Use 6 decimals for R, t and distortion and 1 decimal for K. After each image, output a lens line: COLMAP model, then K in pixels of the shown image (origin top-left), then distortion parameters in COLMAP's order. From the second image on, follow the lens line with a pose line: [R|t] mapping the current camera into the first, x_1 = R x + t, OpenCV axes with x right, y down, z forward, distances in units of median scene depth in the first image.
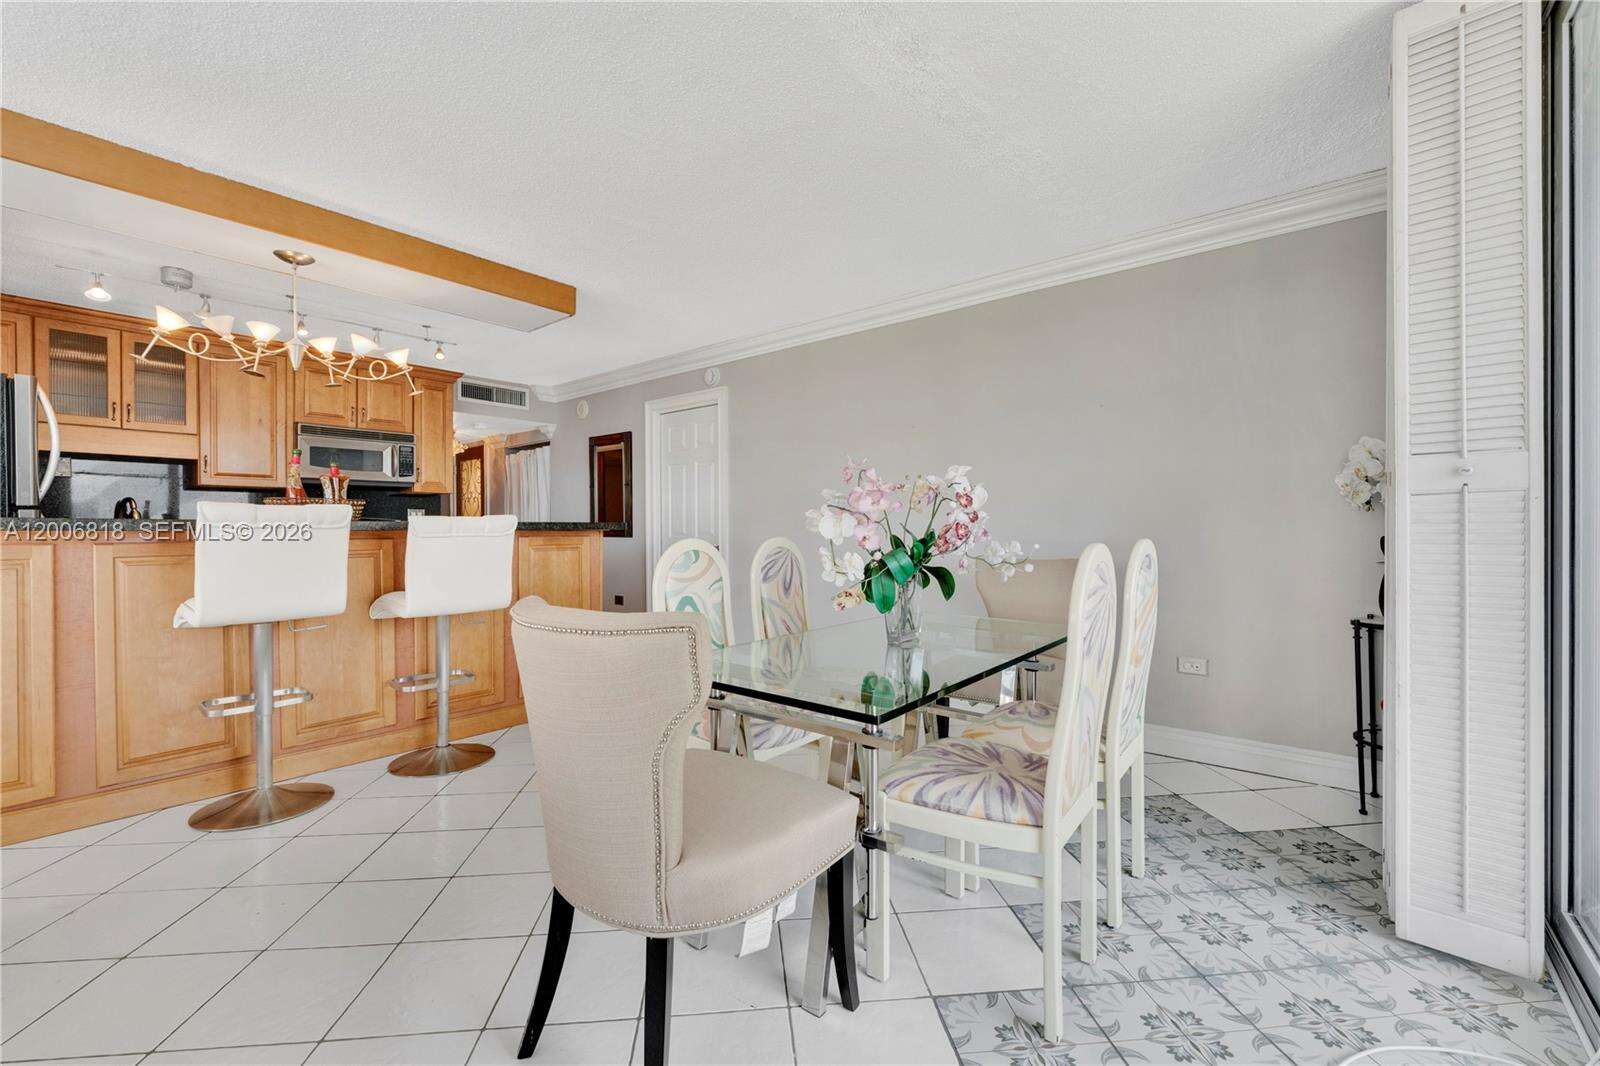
lens RADIAL K [[654.2, 0, 794.1], [0, 654.2, 533.0], [0, 0, 1]] dist [0.000902, -0.000234]
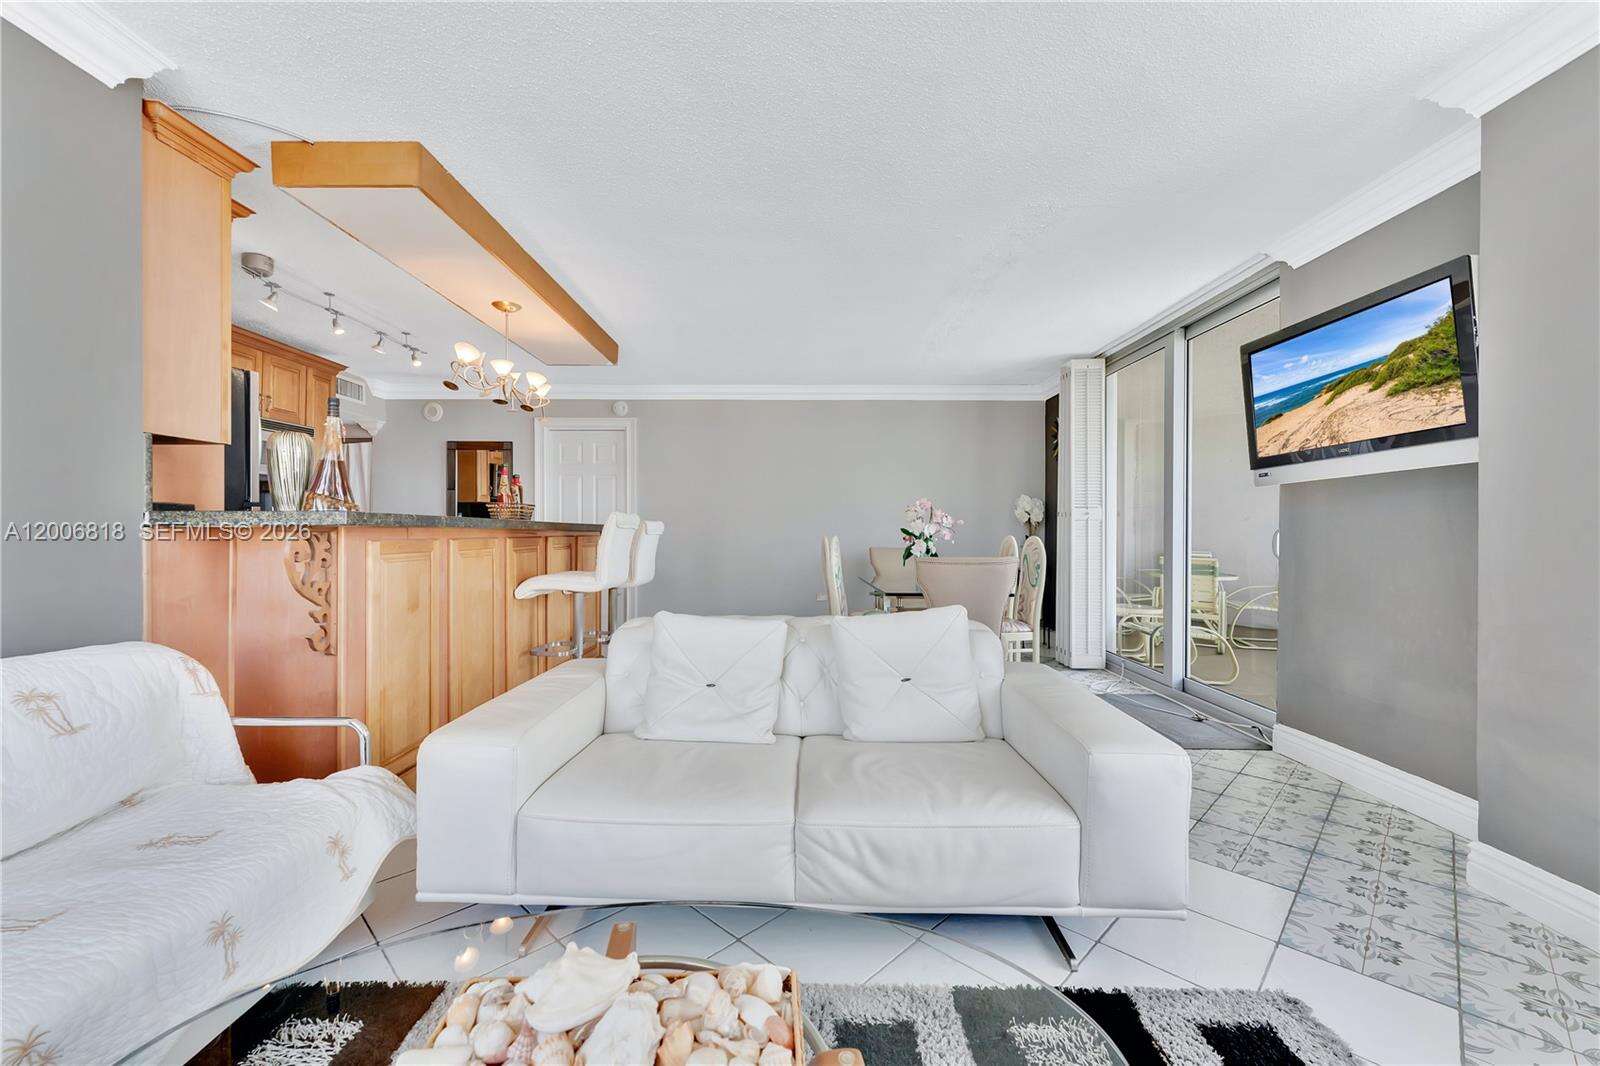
lens RADIAL K [[648.7, 0, 800.0], [0, 648.7, 533.0], [0, 0, 1]] dist [-0.000003, 0.000323]
pose [[0.767976, 0.007883, 0.640430, -0.716828], [-0.000525, 0.999932, -0.011678, 0.012650], [-0.640479, 0.008632, 0.767928, -0.176987]]
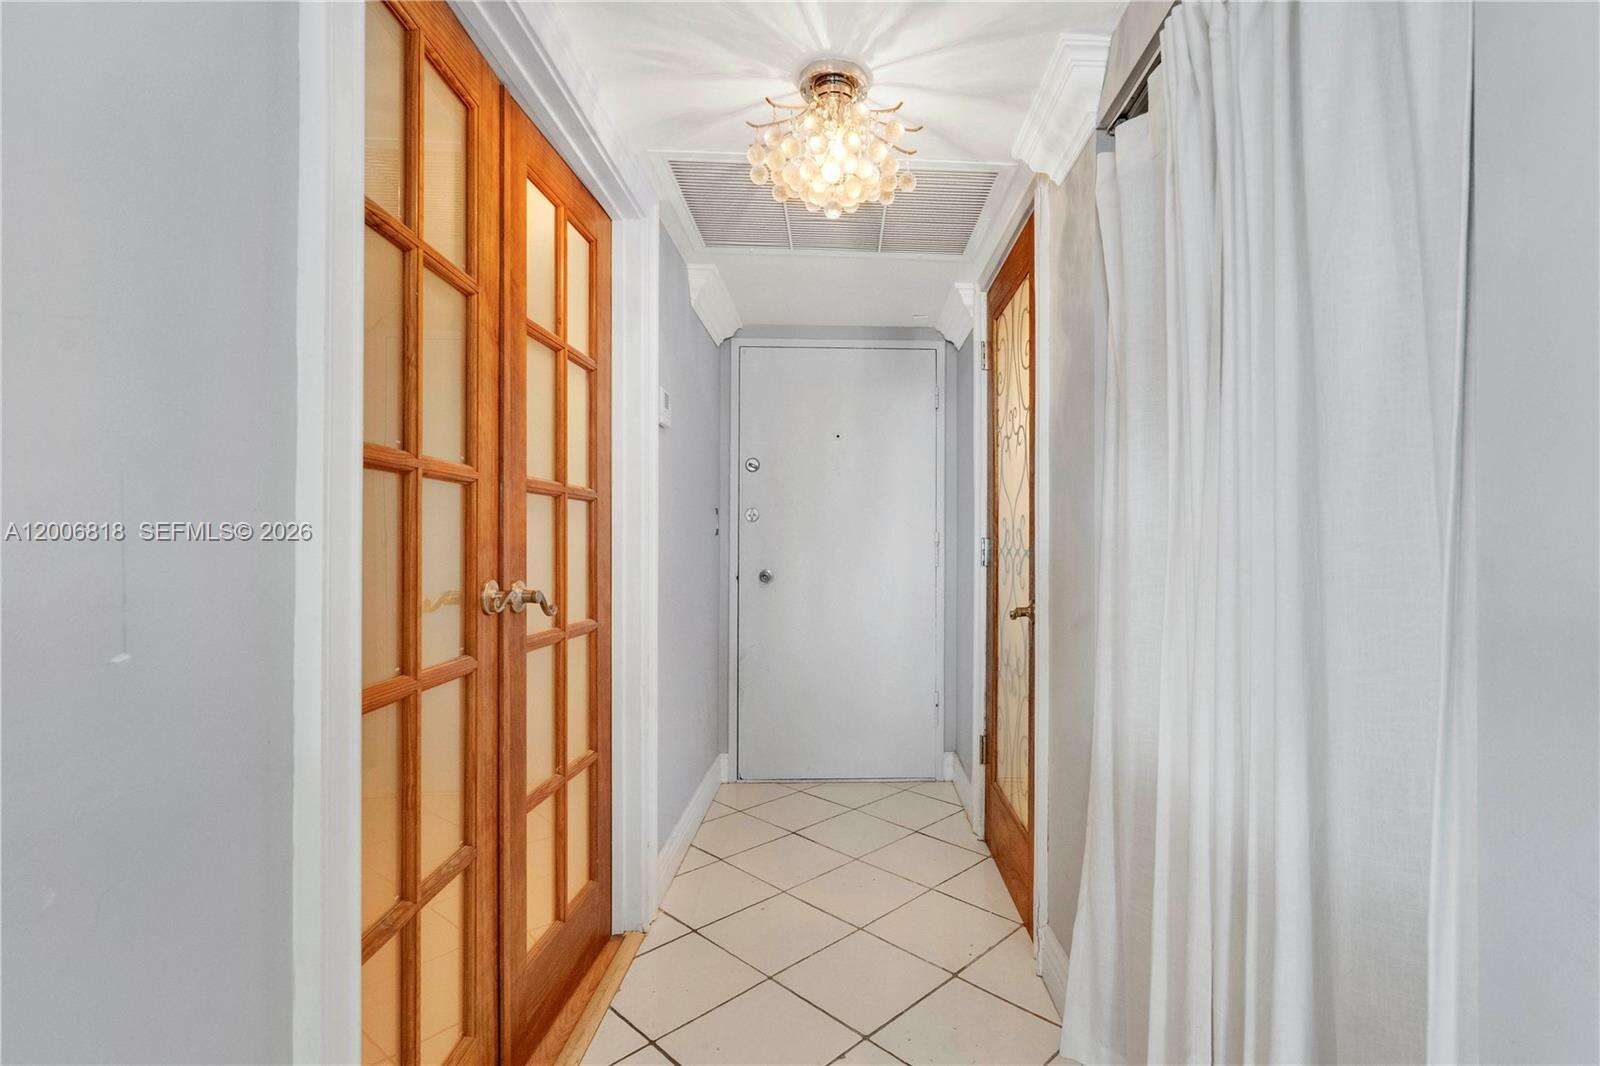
lens RADIAL K [[681.5, 0, 802.7], [0, 681.5, 534.3], [0, 0, 1]] dist [0.003343, 0.000629]
pose [[0.591461, 0.003502, -0.806326, -0.524505], [-0.015837, 0.999848, -0.007274, -0.012877], [0.806178, 0.017072, 0.591427, 1.280839]]
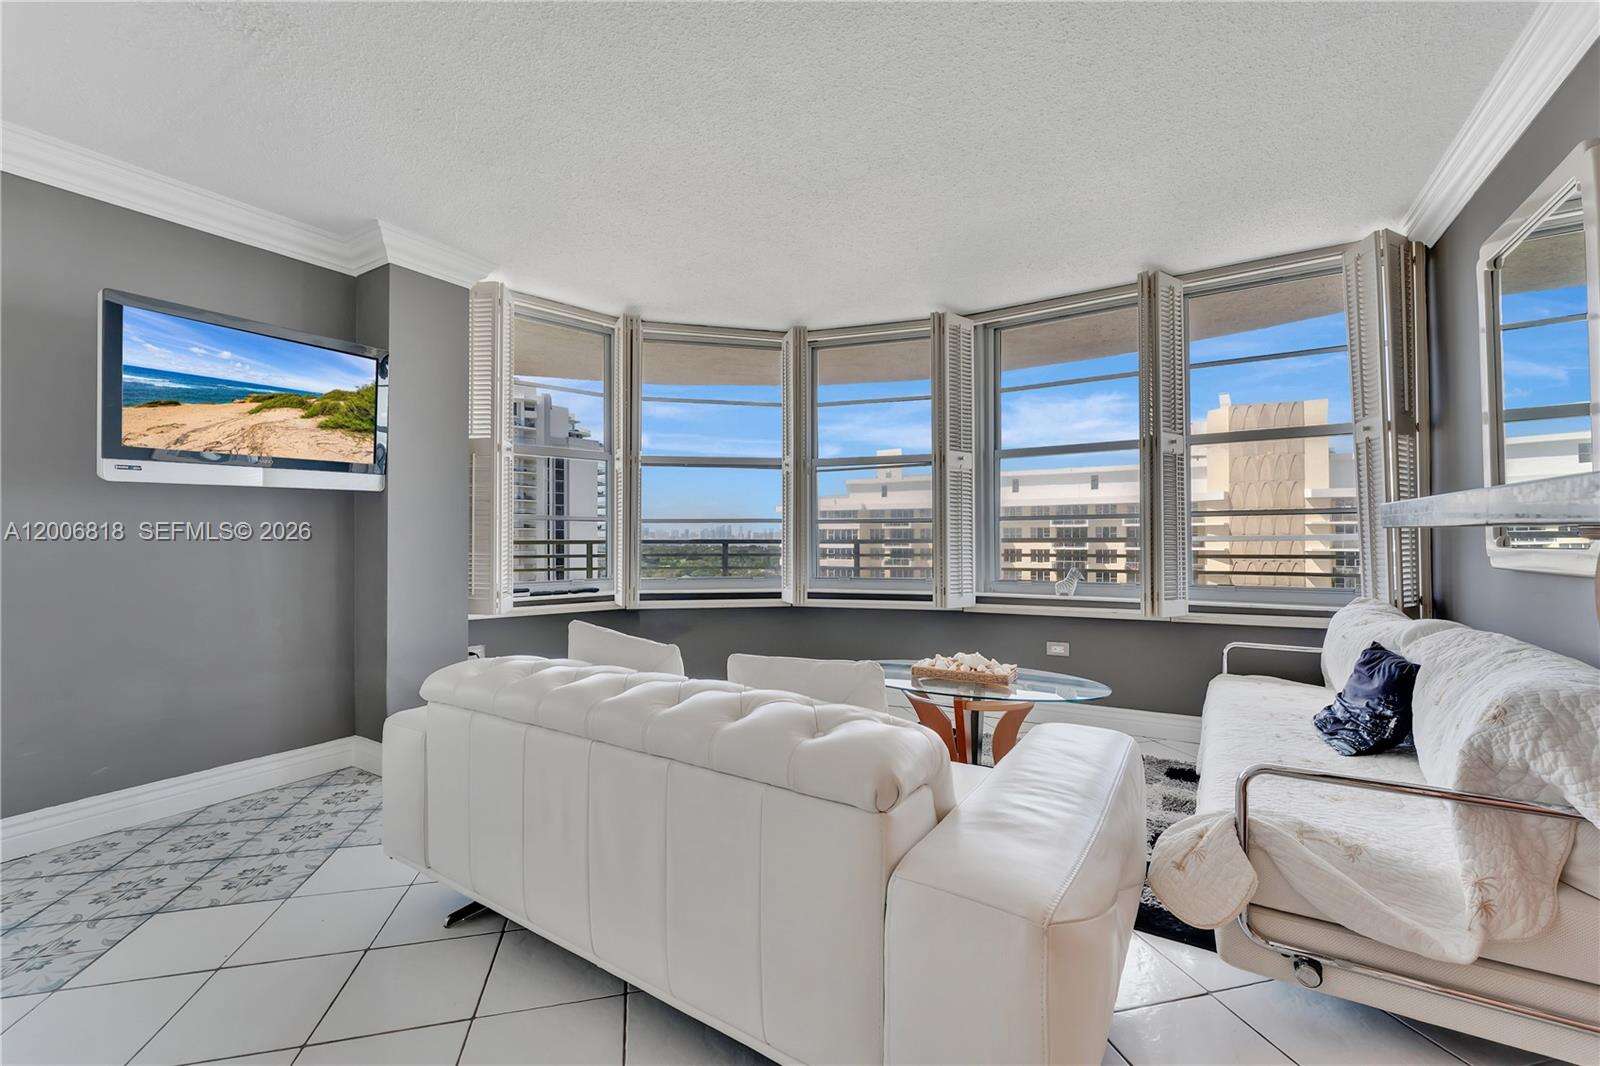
lens RADIAL K [[658.5, 0, 797.9], [0, 658.5, 531.0], [0, 0, 1]] dist [0.001882, 0.000486]
pose [[-0.990295, 0.006423, -0.138830, -0.404967], [0.006107, 0.999978, 0.002704, -0.001866], [0.138844, 0.001830, -0.990313, 0.576652]]
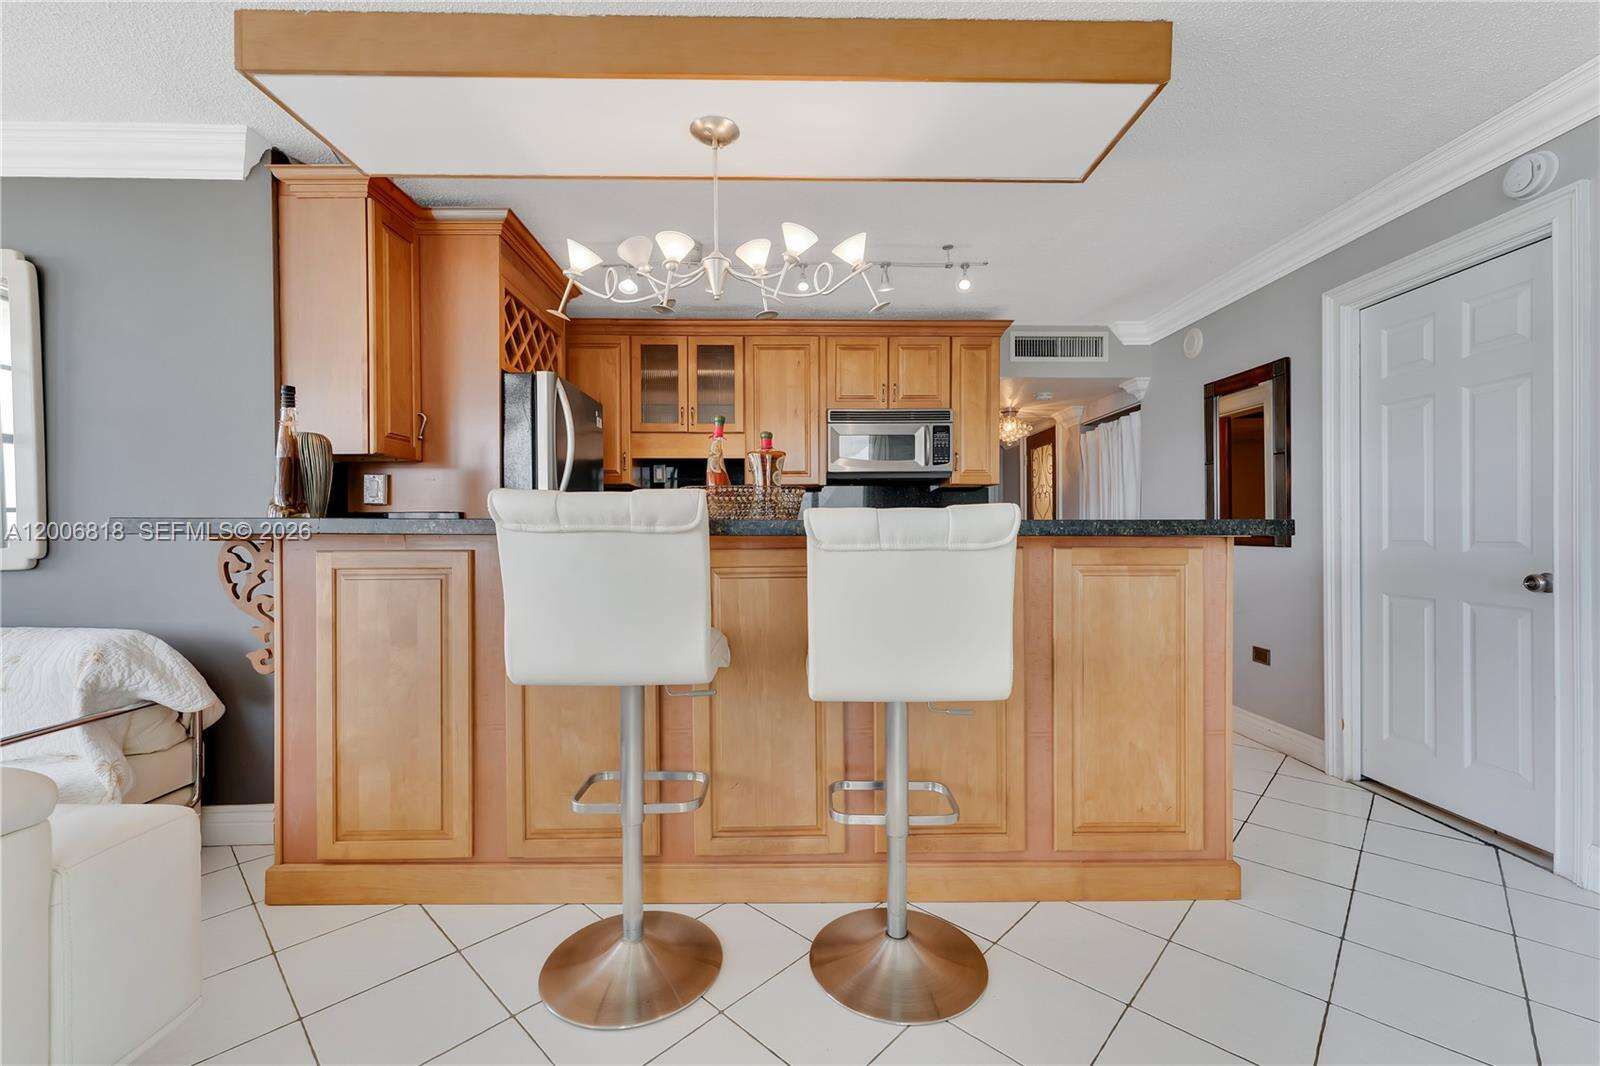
lens RADIAL K [[658.5, 0, 797.9], [0, 658.5, 531.0], [0, 0, 1]] dist [0.001882, 0.000486]
pose [[0.654346, 0.001655, -0.756193, -0.122688], [-0.005667, 0.999980, -0.002716, -0.004015], [0.756174, 0.006063, 0.654343, 0.397718]]
